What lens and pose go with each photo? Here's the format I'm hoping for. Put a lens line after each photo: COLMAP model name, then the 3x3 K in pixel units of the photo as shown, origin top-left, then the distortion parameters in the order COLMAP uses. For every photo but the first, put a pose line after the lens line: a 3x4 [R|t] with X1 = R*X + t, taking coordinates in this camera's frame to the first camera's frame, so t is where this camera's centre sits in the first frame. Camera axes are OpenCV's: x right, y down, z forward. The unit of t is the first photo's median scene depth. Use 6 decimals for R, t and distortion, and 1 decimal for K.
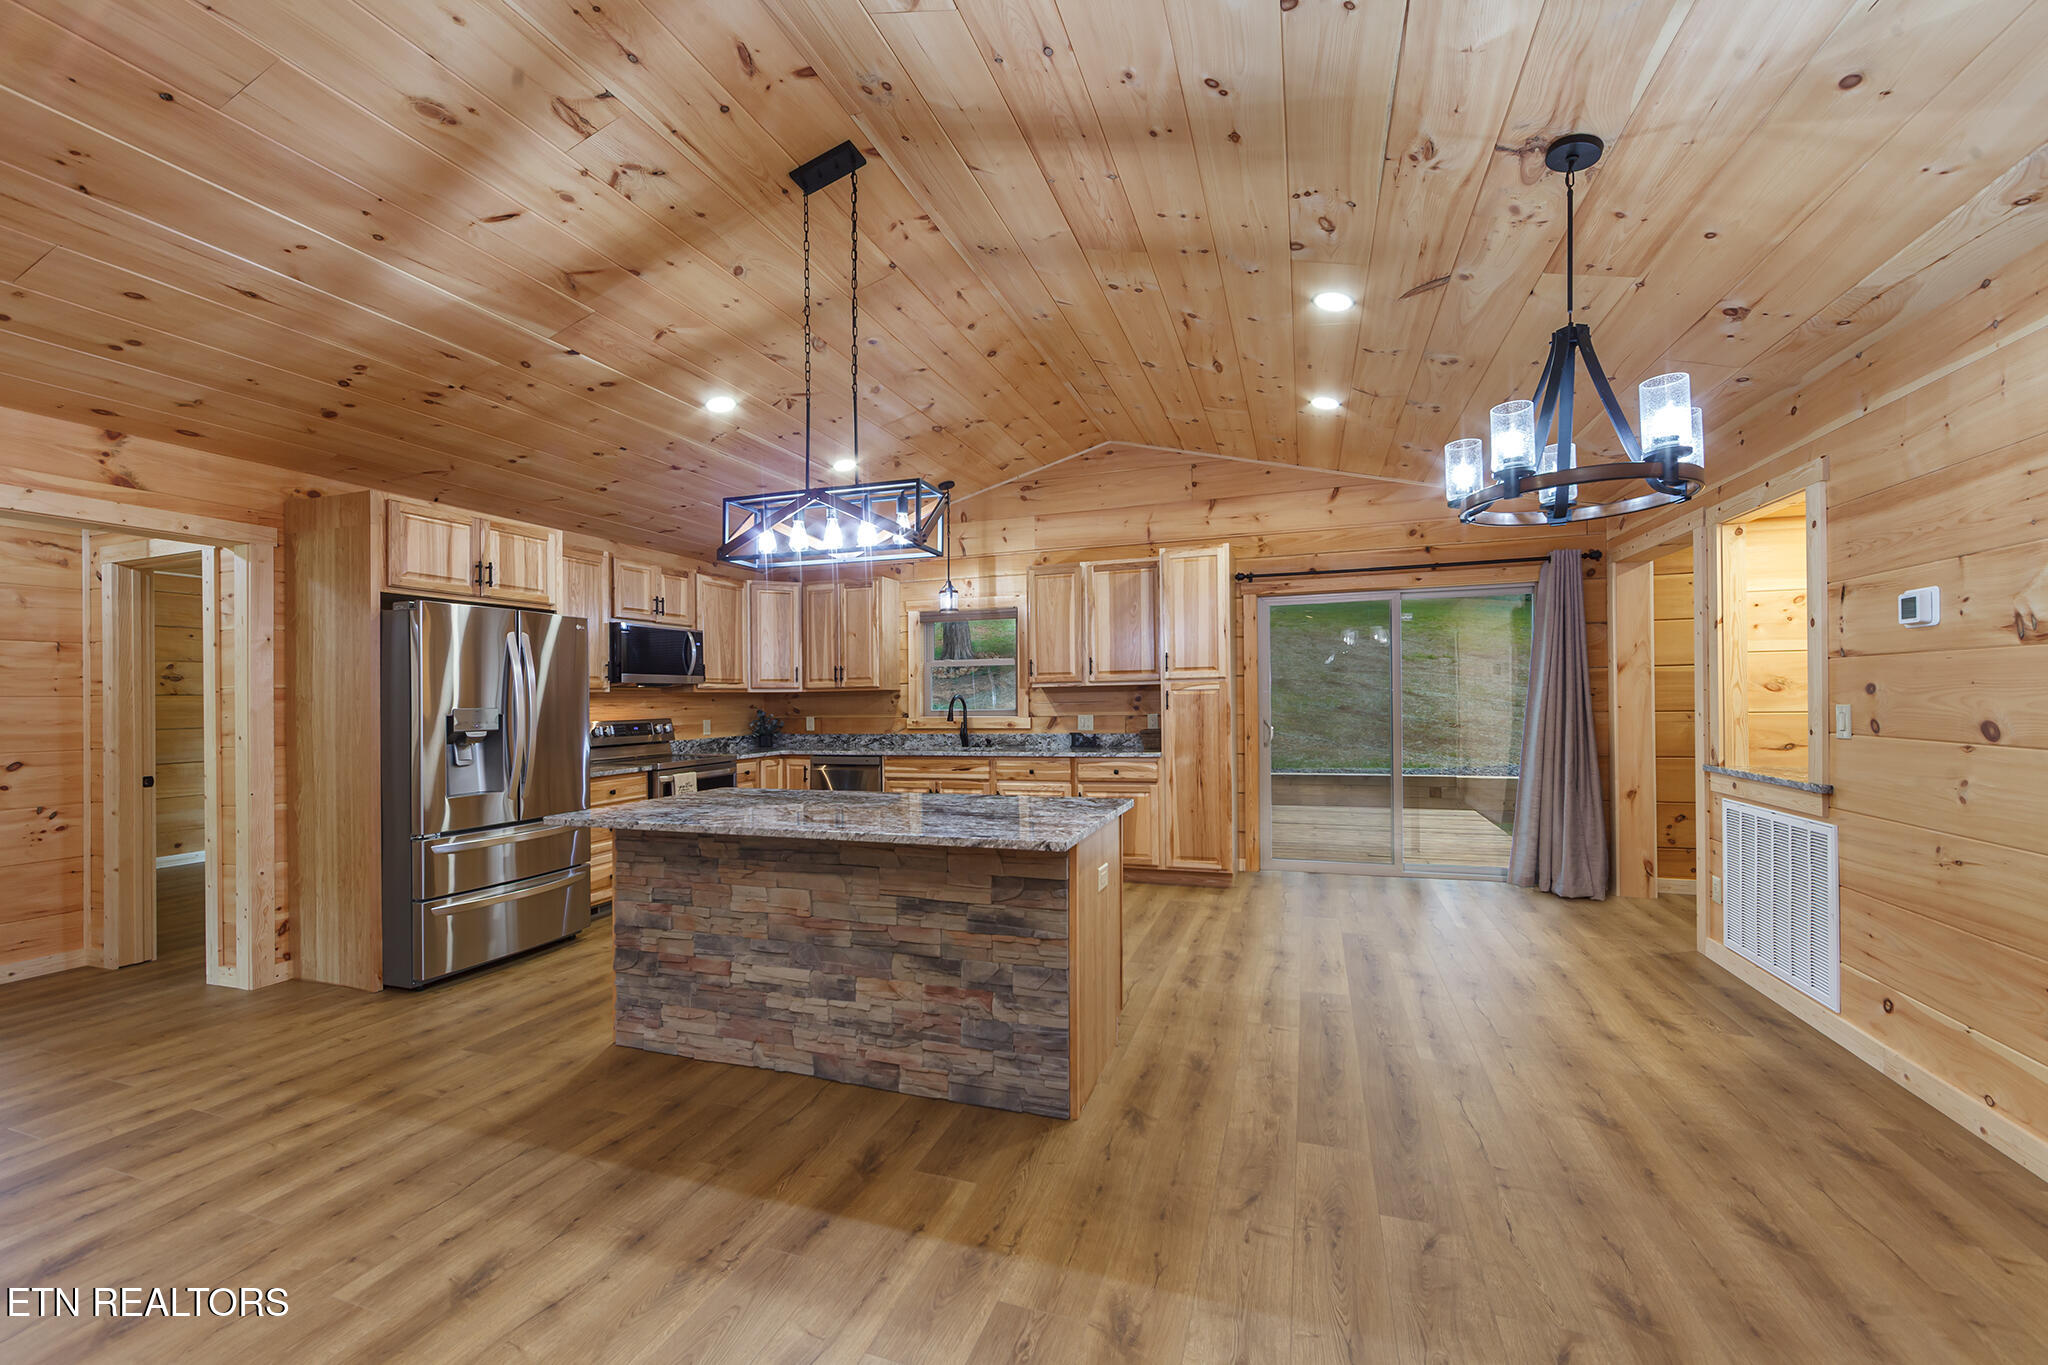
lens RADIAL K [[776.1, 0, 1020.0], [0, 776.1, 693.4], [0, 0, 1]] dist [-0.001636, -0.000299]
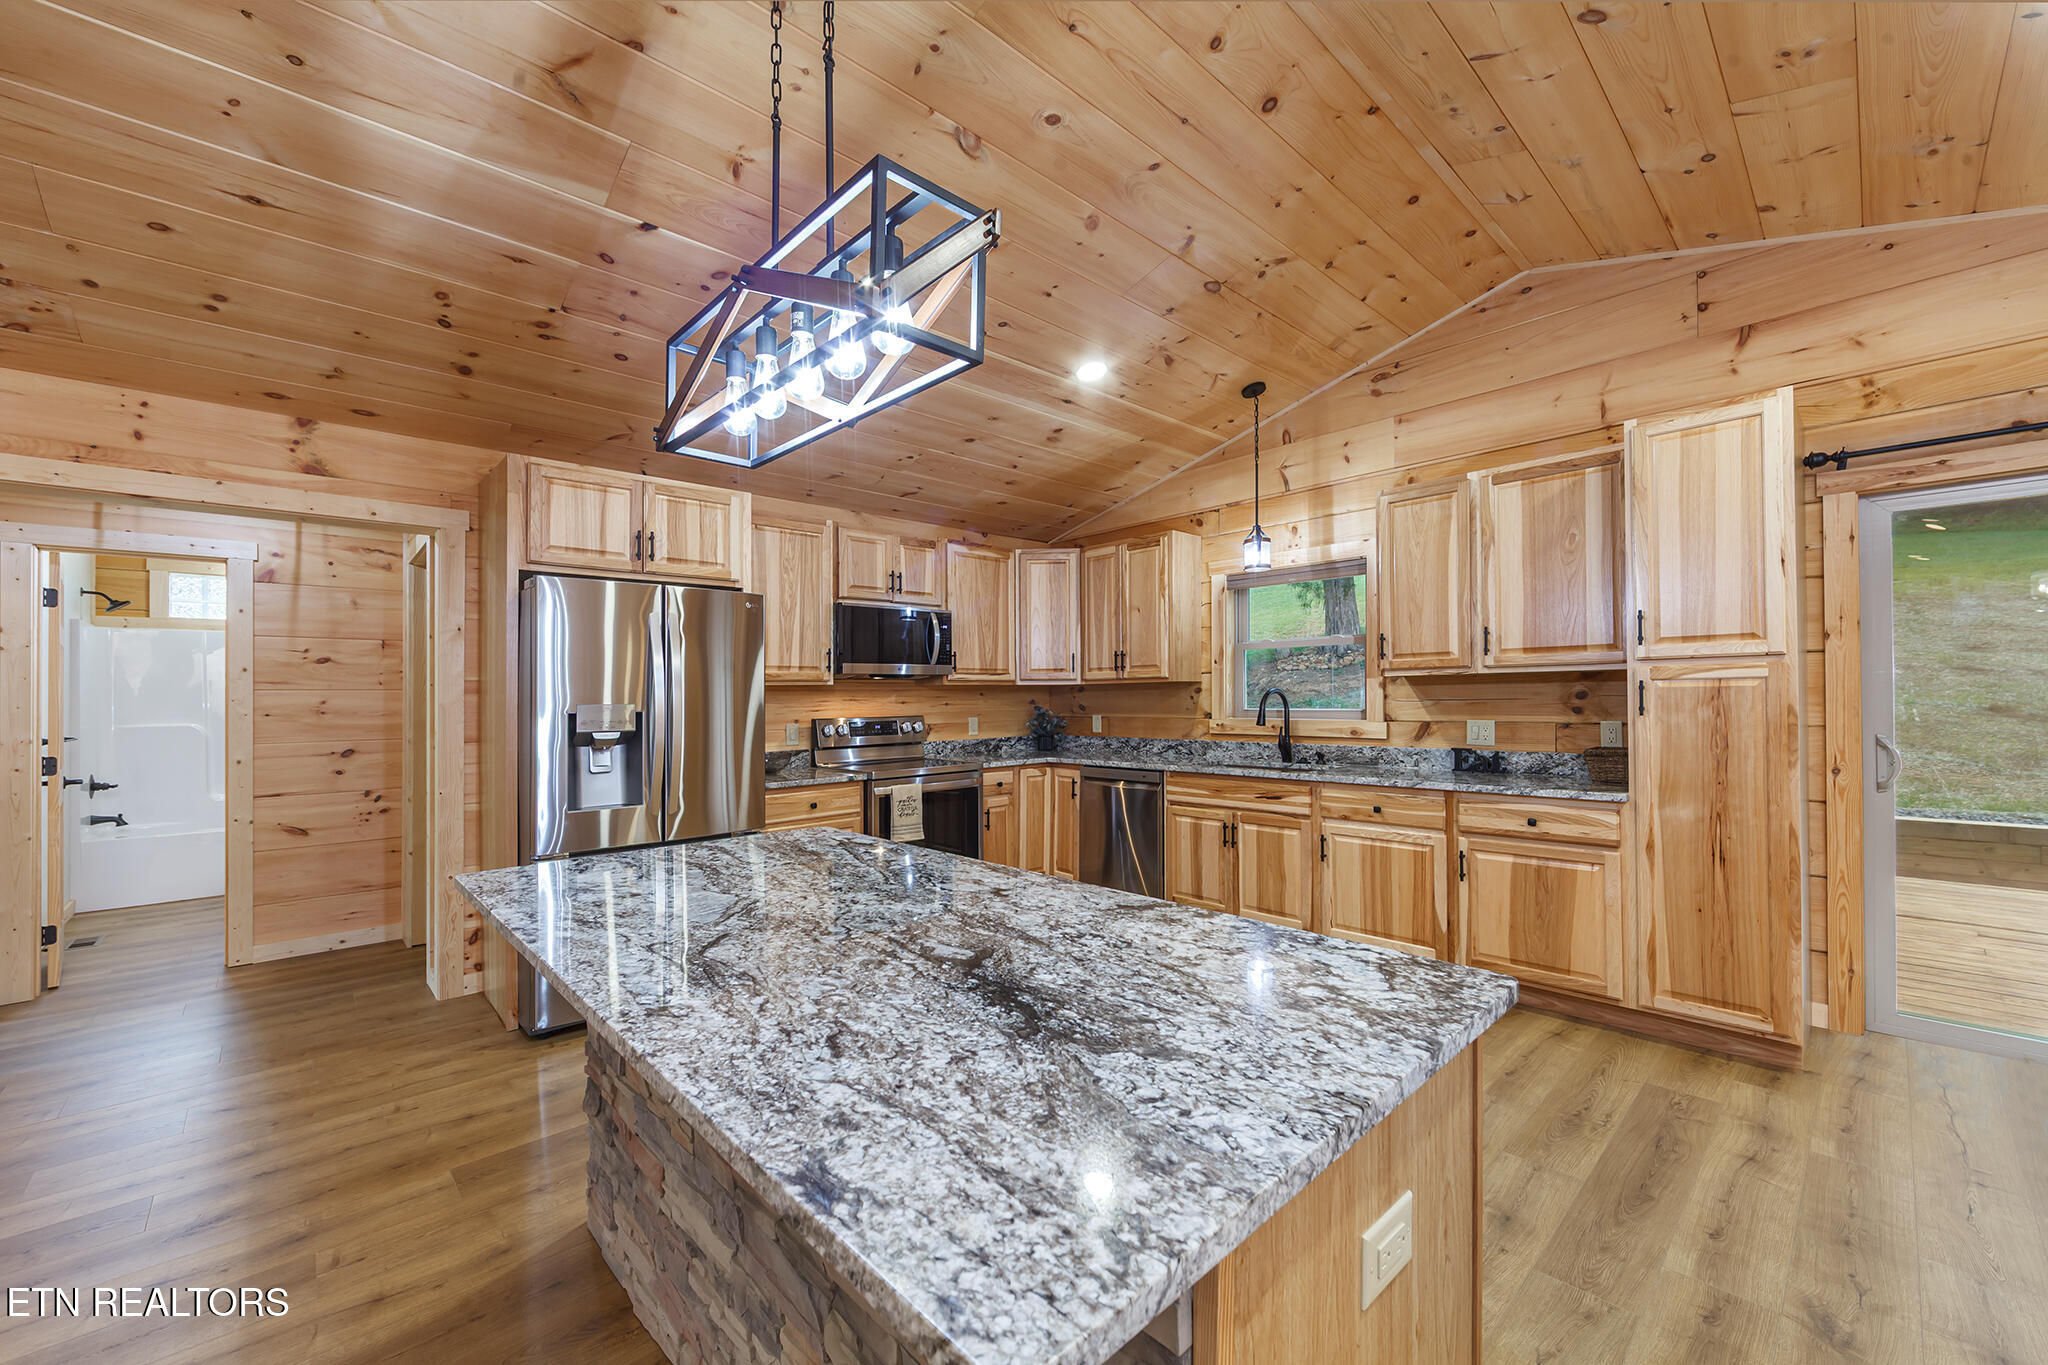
lens RADIAL K [[787.0, 0, 1042.0], [0, 787.0, 687.9], [0, 0, 1]] dist [-0.001914, -0.000287]
pose [[0.892608, 0.000013, -0.450834, 0.072551], [0.001016, 0.999997, 0.002040, 0.000157], [0.450832, -0.002279, 0.892606, 0.367203]]
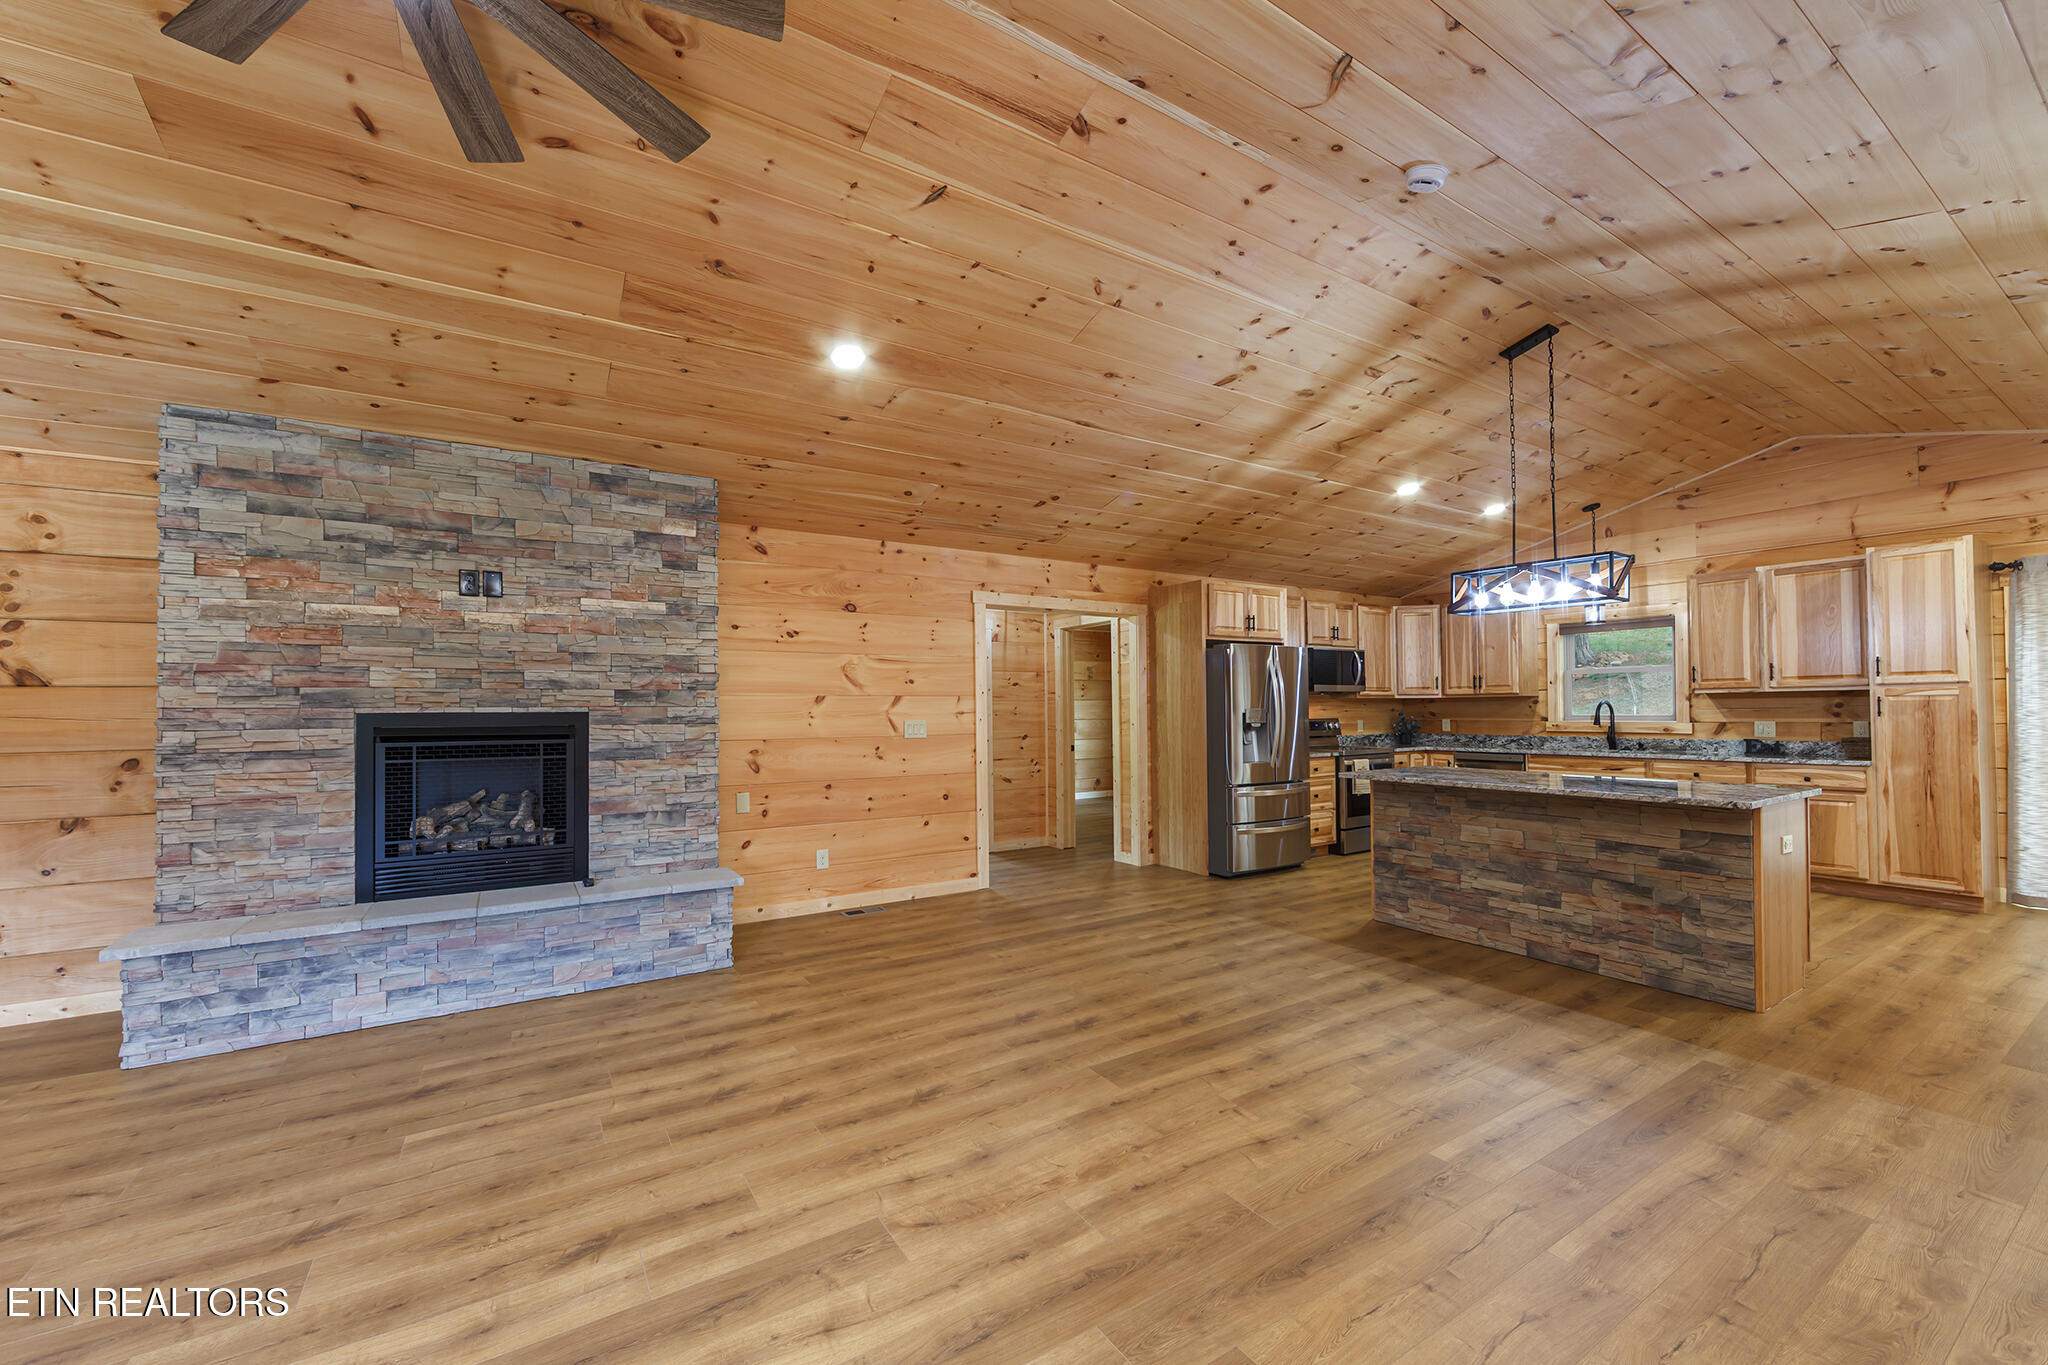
lens RADIAL K [[787.4, 0, 1055.5], [0, 787.4, 689.6], [0, 0, 1]] dist [-0.002848, -0.000317]
pose [[0.797828, -0.006908, -0.602845, -0.041565], [0.000529, 0.999942, -0.010758, -0.002363], [0.602885, 0.008264, 0.797786, -0.432347]]
